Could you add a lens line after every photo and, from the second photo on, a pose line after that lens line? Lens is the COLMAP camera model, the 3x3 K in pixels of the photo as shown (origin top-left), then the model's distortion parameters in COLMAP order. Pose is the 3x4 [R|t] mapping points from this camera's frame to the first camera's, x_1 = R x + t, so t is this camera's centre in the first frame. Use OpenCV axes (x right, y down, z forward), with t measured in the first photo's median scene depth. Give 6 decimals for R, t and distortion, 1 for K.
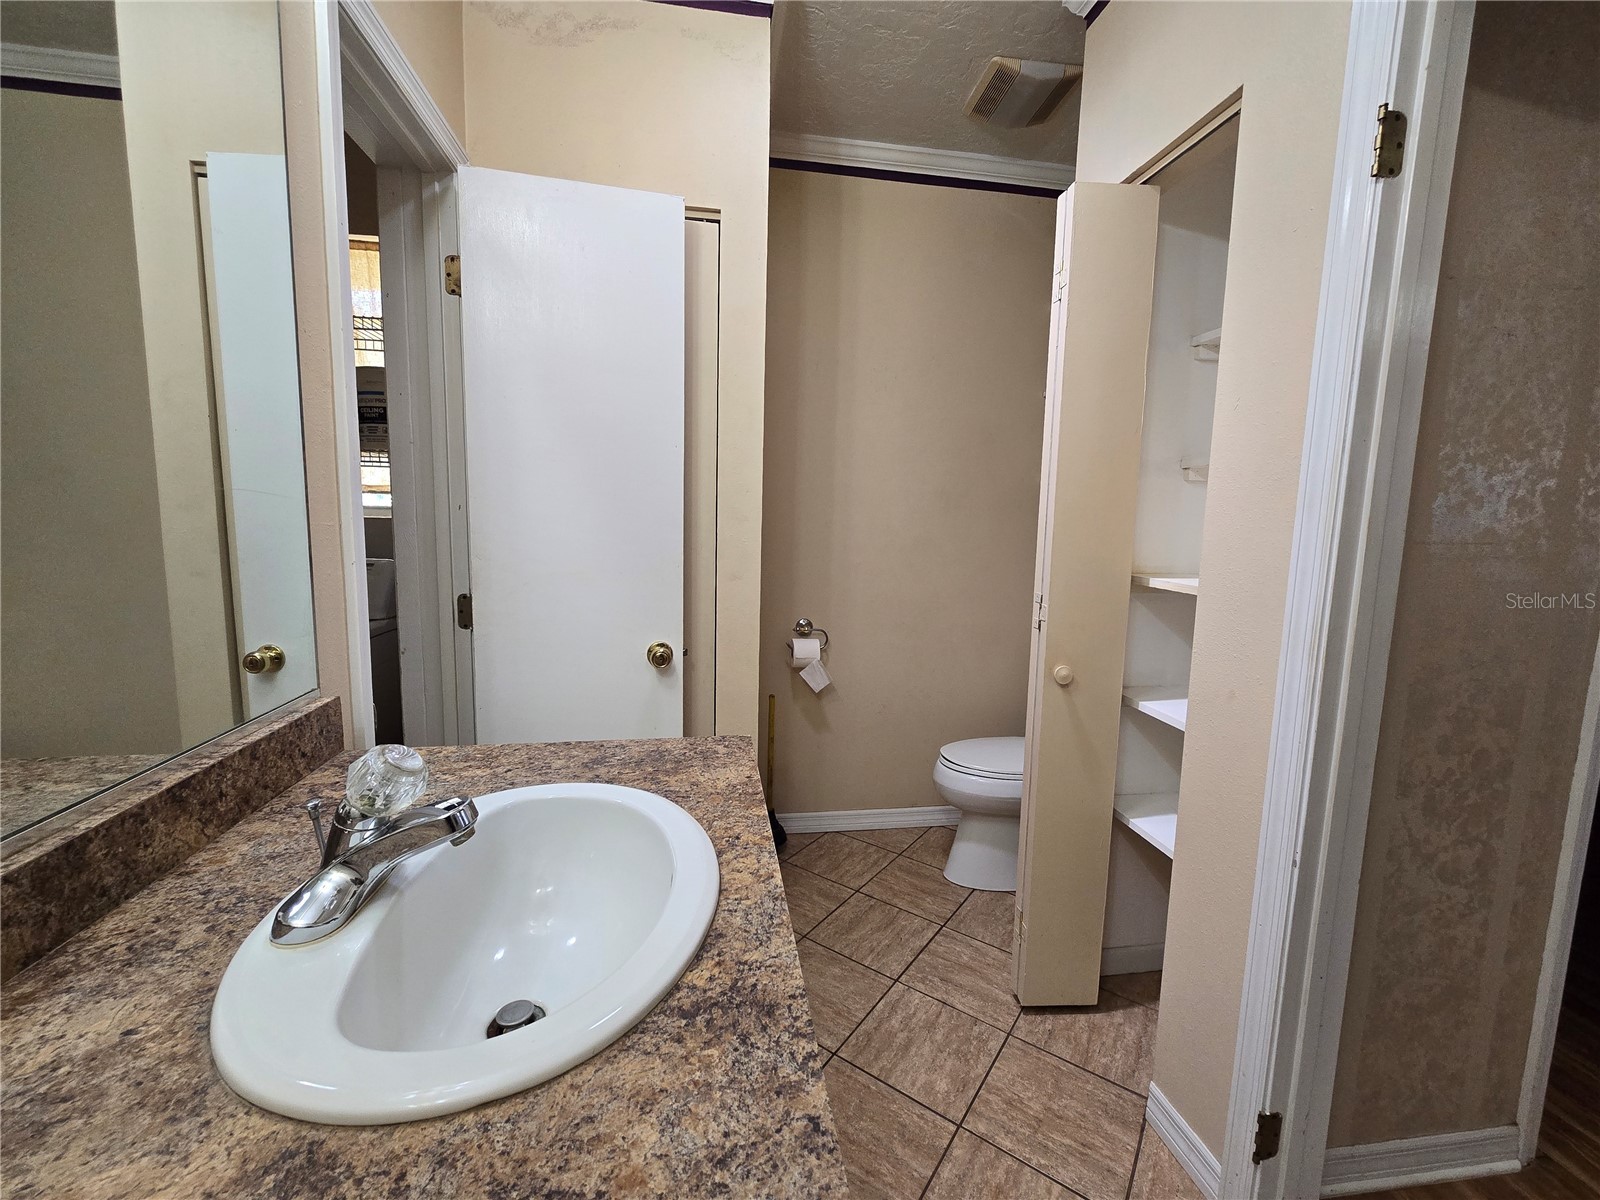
lens RADIAL K [[661.1, 0, 804.6], [0, 661.1, 594.8], [0, 0, 1]] dist [-0.000527, 0.000050]
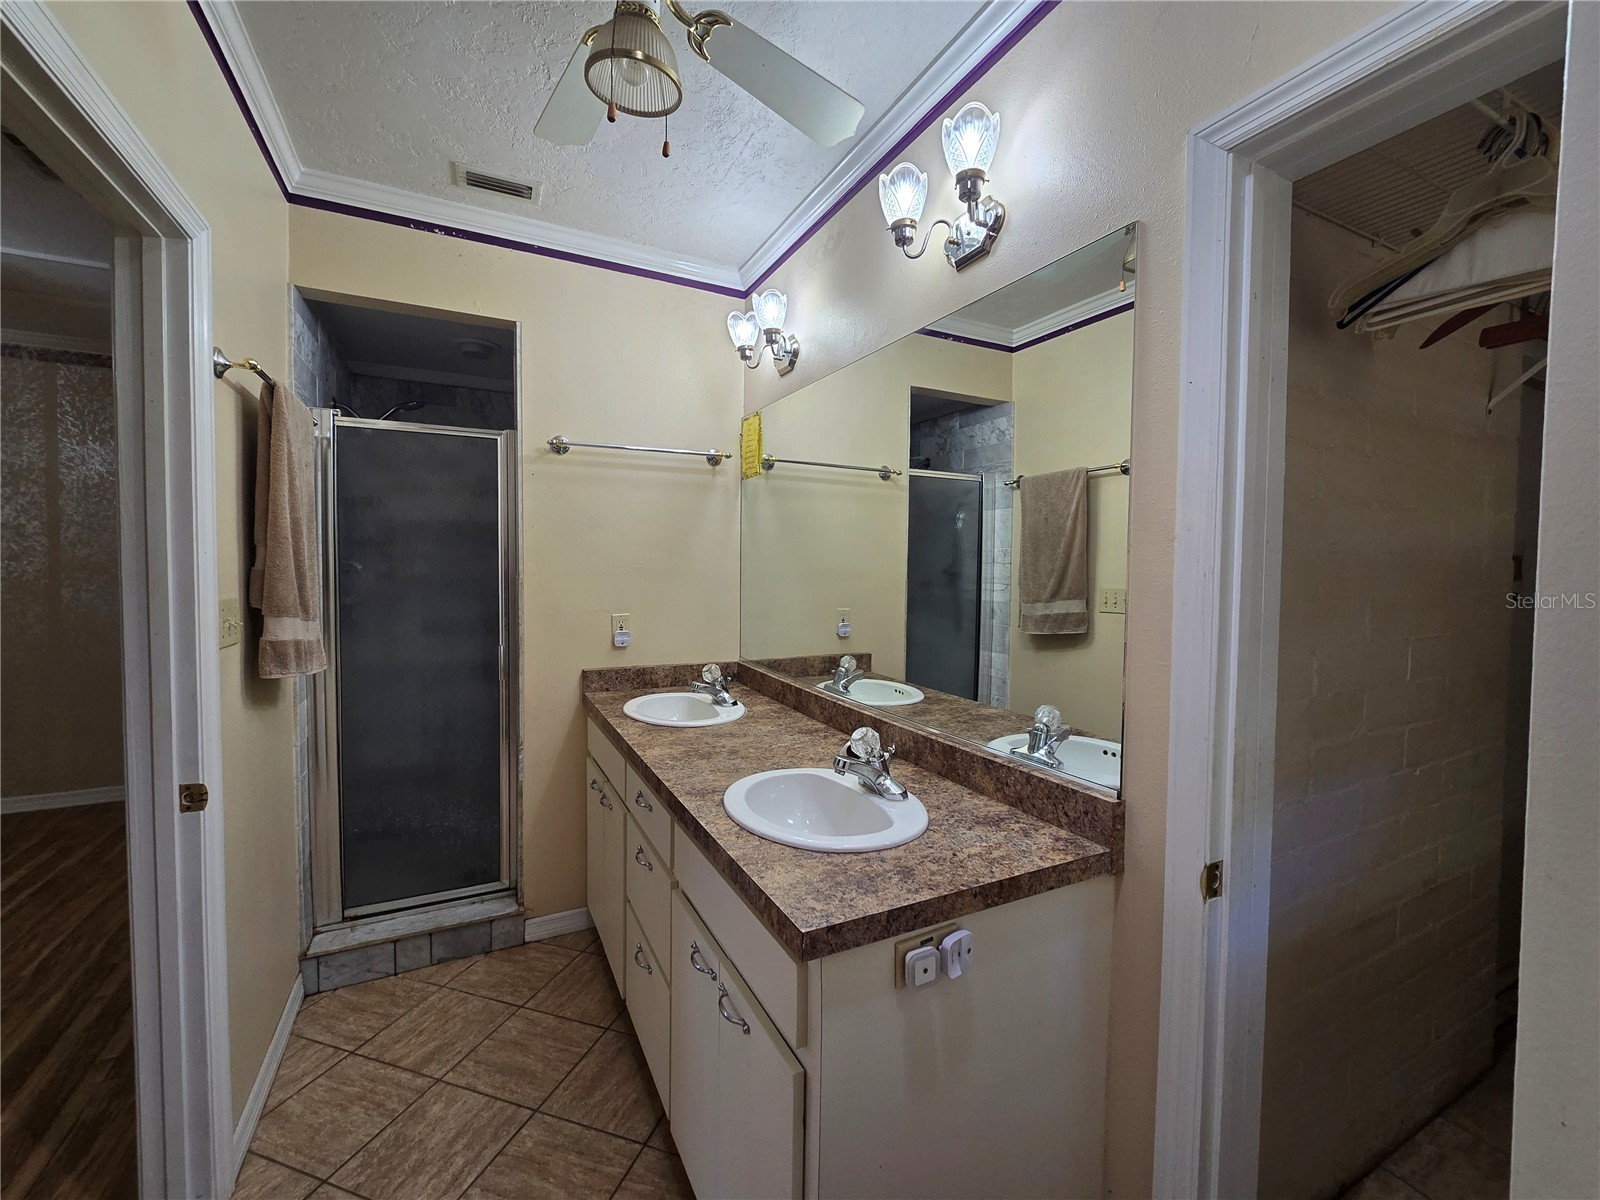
lens RADIAL K [[661.1, 0, 804.6], [0, 661.1, 594.8], [0, 0, 1]] dist [-0.000527, 0.000050]
pose [[-0.947873, -0.017108, -0.318188, 0.272259], [-0.069182, 0.985788, 0.153088, -0.481538], [0.311047, 0.167121, -0.935586, 2.526579]]
